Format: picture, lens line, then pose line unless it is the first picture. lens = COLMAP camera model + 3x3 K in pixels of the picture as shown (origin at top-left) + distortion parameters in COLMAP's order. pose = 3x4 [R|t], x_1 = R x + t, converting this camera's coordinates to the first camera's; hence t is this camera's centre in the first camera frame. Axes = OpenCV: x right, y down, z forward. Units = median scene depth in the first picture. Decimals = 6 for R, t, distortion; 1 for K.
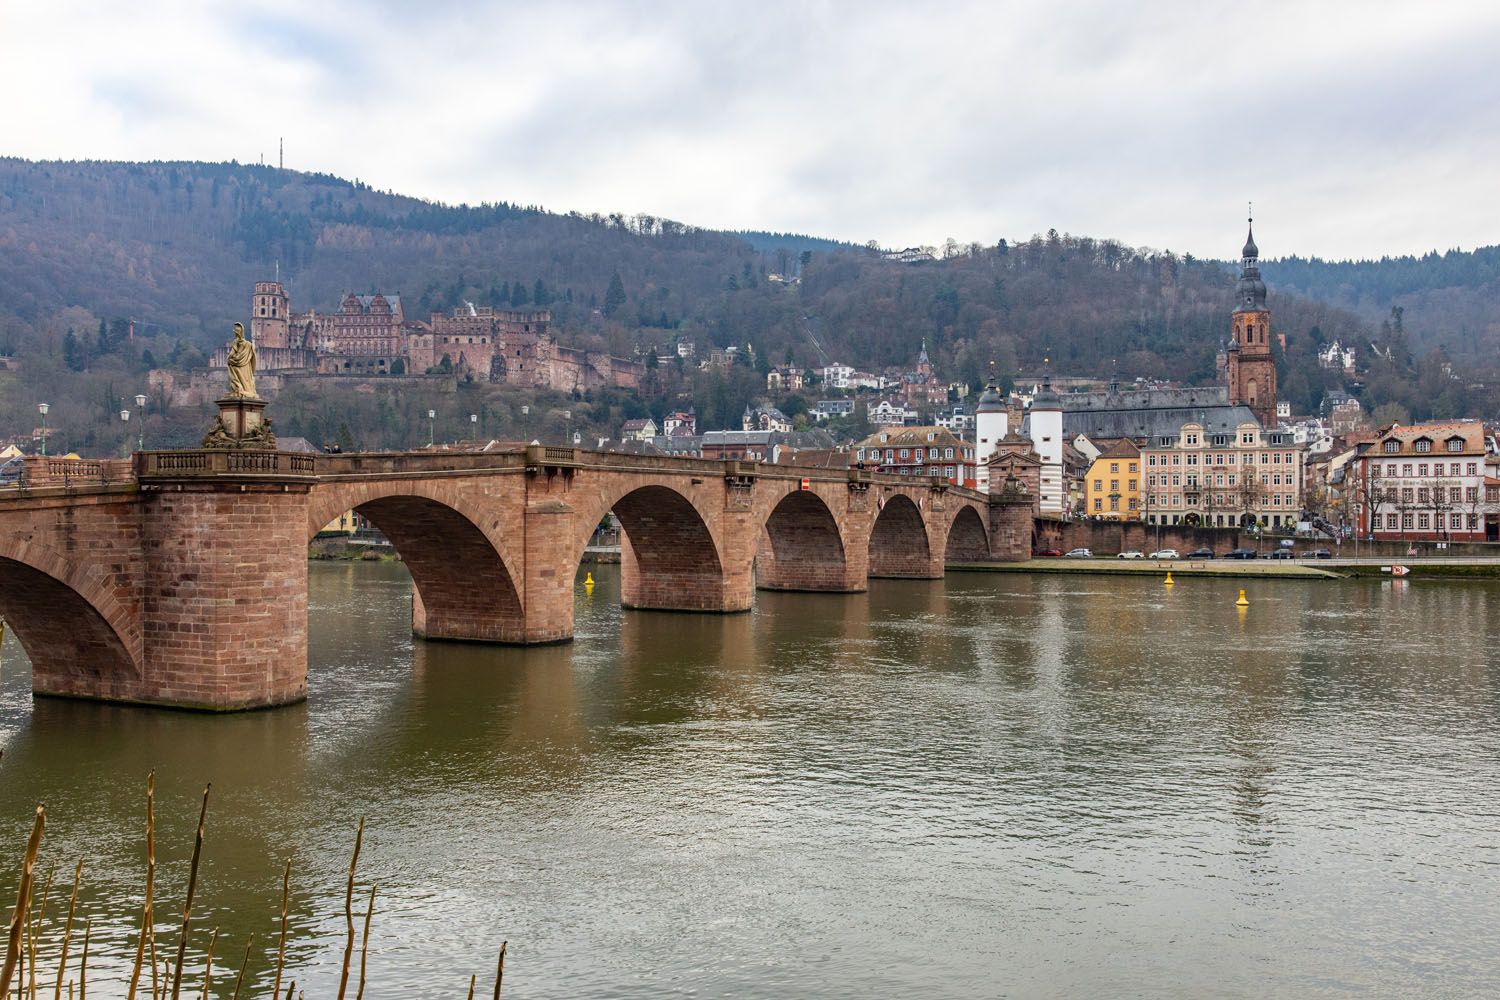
lens RADIAL K [[1161.0, 0, 747.3], [0, 1161.0, 496.9], [0, 0, 1]] dist [-0.012408, -0.001300]
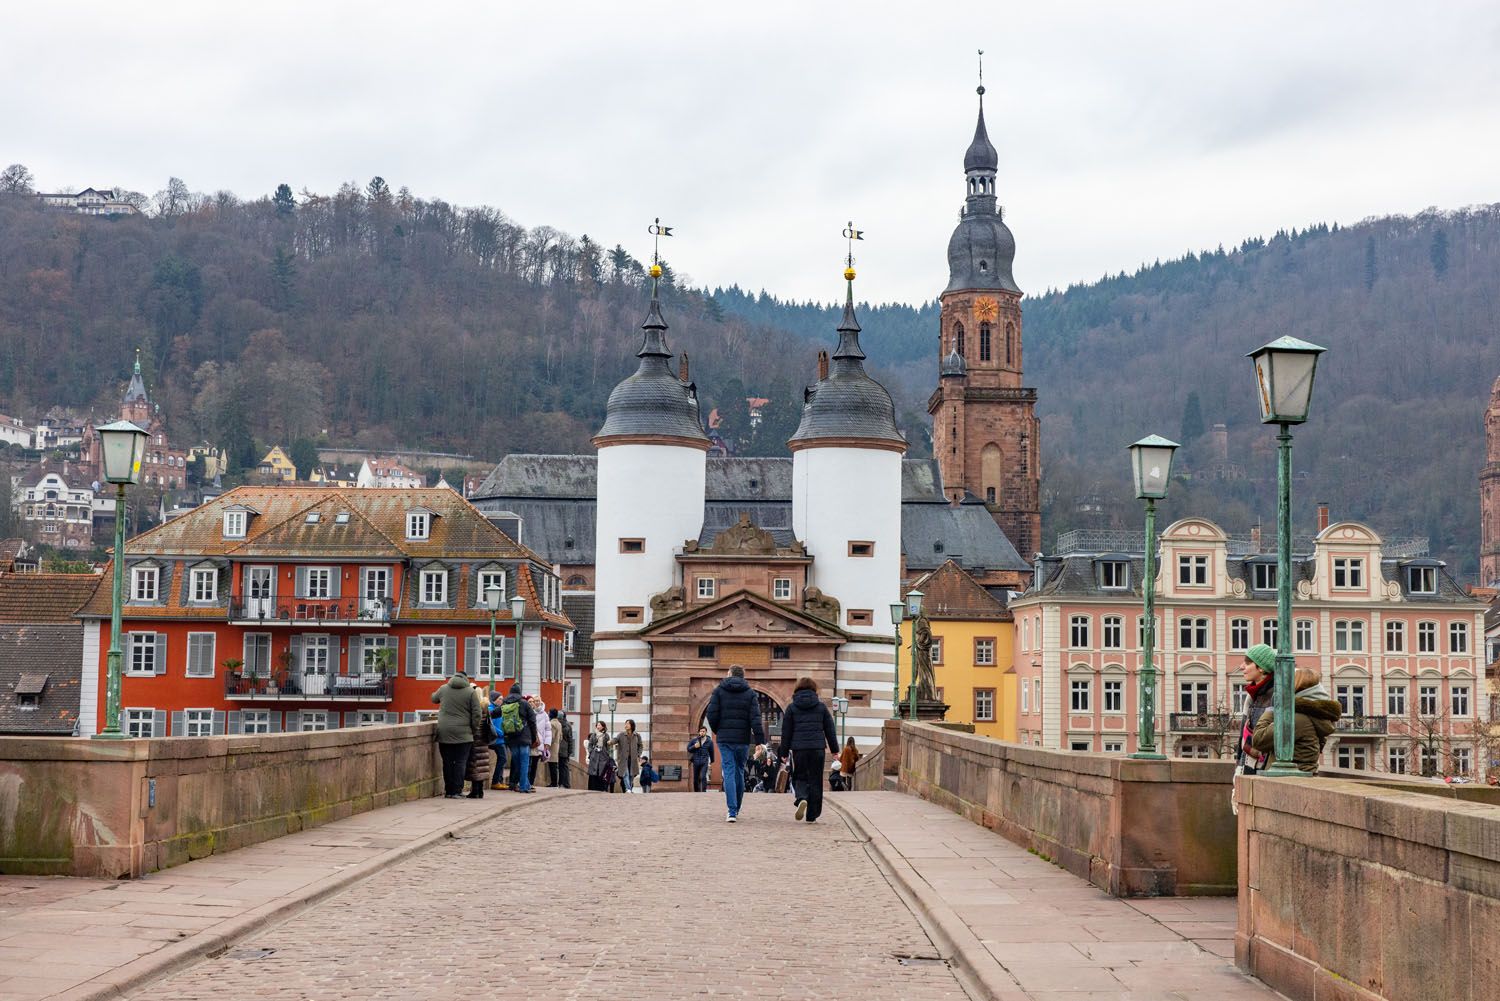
lens RADIAL K [[2176.5, 0, 749.7], [0, 2176.5, 500.5], [0, 0, 1]] dist [0.016941, 0.000000]
pose [[0.904007, 0.051845, 0.424363, 0.002265], [-0.017119, 0.996213, -0.085241, -0.003044], [-0.427175, 0.069794, 0.901471, 0.101883]]
